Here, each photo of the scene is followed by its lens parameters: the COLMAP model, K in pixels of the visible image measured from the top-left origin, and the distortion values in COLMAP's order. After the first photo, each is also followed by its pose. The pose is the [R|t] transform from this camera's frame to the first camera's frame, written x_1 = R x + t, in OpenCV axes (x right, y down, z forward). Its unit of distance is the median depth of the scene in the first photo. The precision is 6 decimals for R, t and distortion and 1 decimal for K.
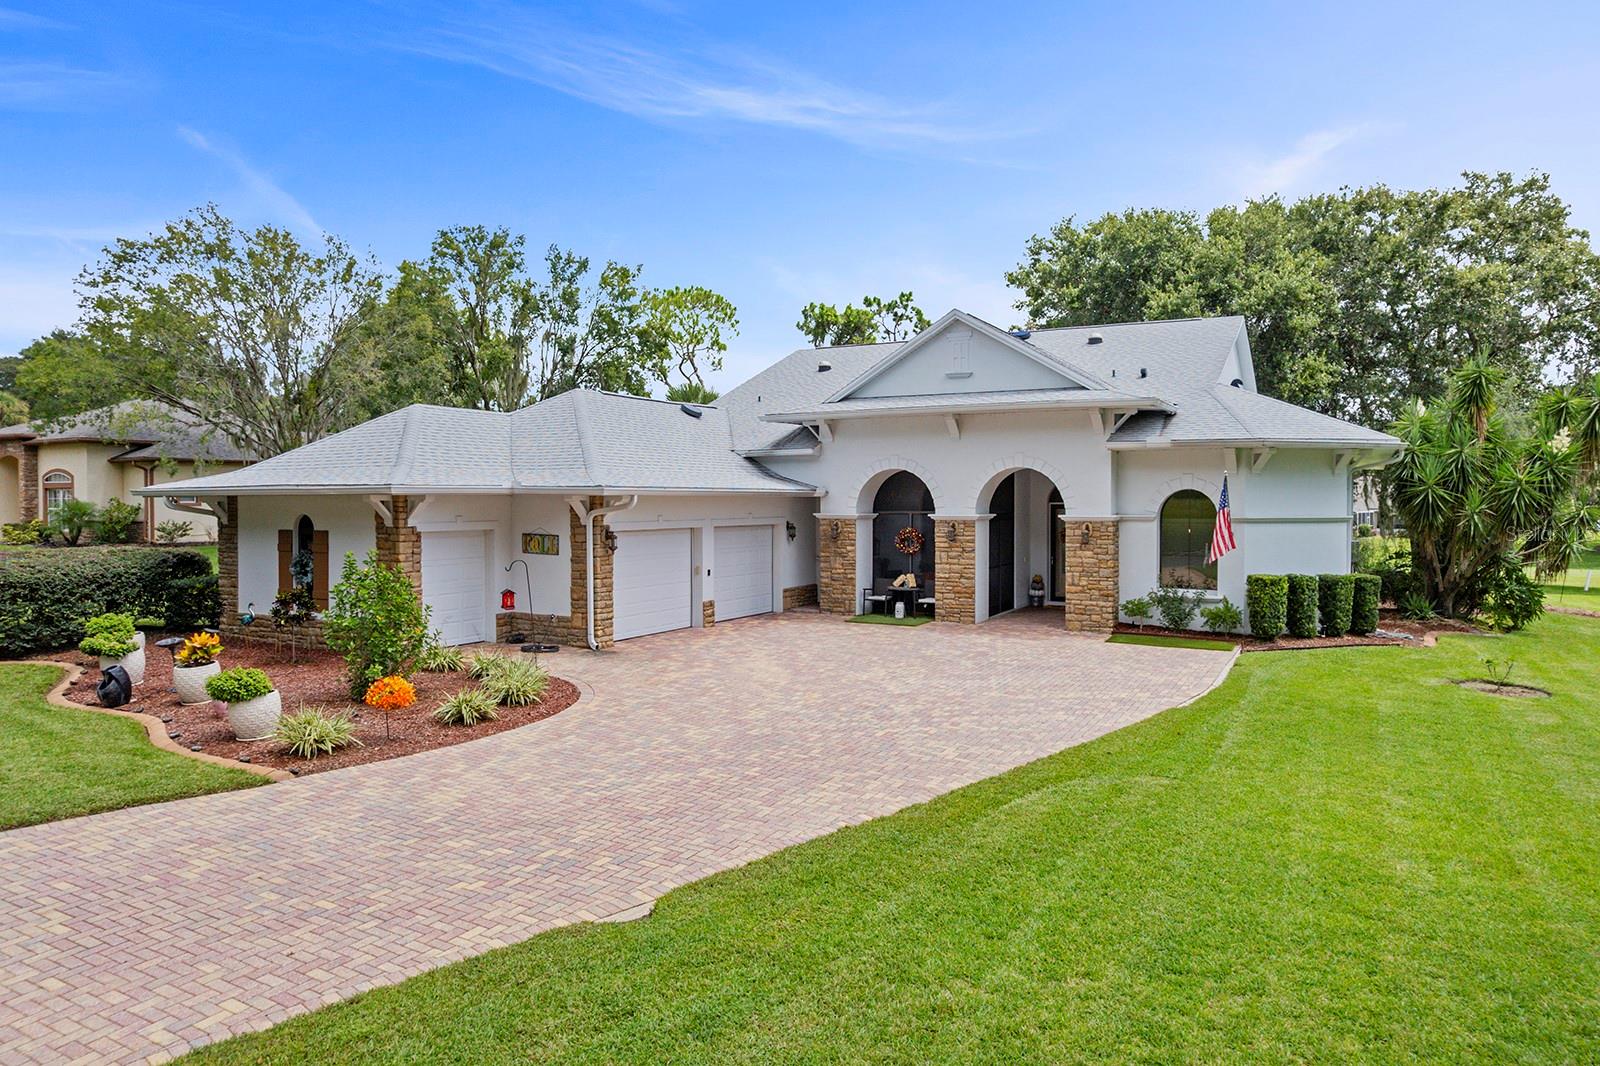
lens RADIAL K [[1037.8, 0, 800.0], [0, 1037.8, 533.0], [0, 0, 1]] dist [-0.066301, 0.072166]
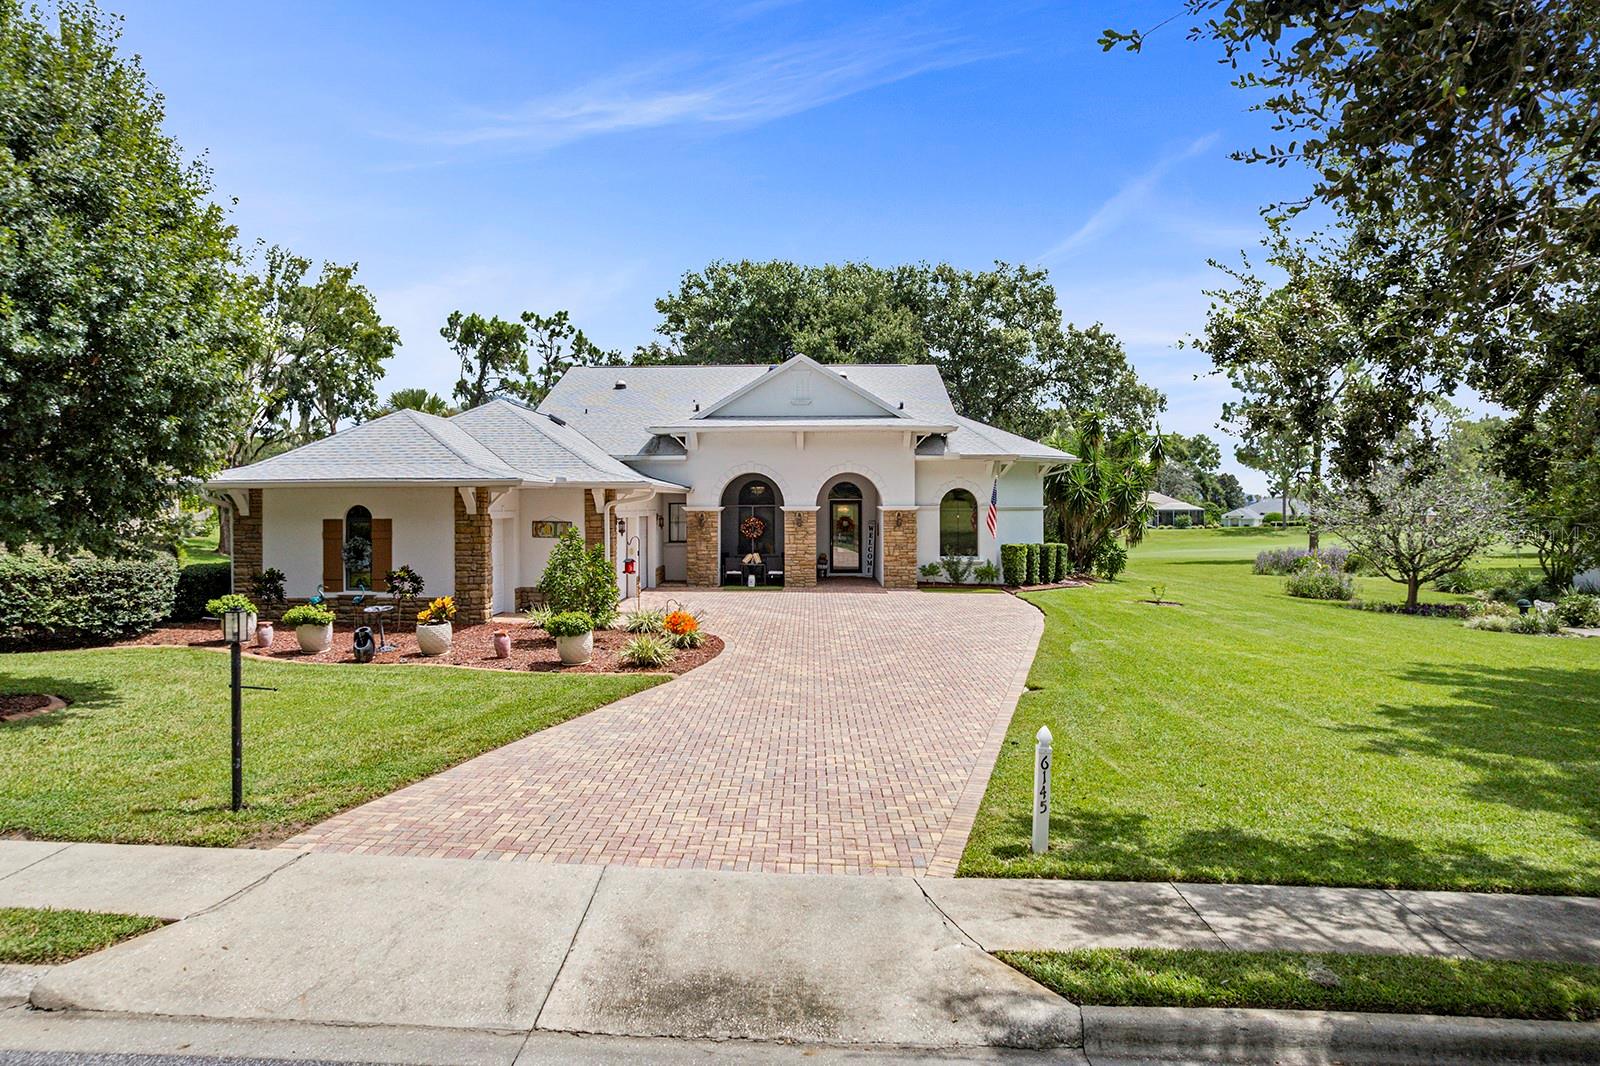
lens RADIAL K [[1037.8, 0, 800.0], [0, 1037.8, 533.0], [0, 0, 1]] dist [-0.066301, 0.072166]
pose [[0.883424, -0.015251, 0.468326, -0.466828], [0.018734, 0.999821, -0.002779, 0.019488], [-0.468200, 0.011228, 0.883551, -0.177908]]
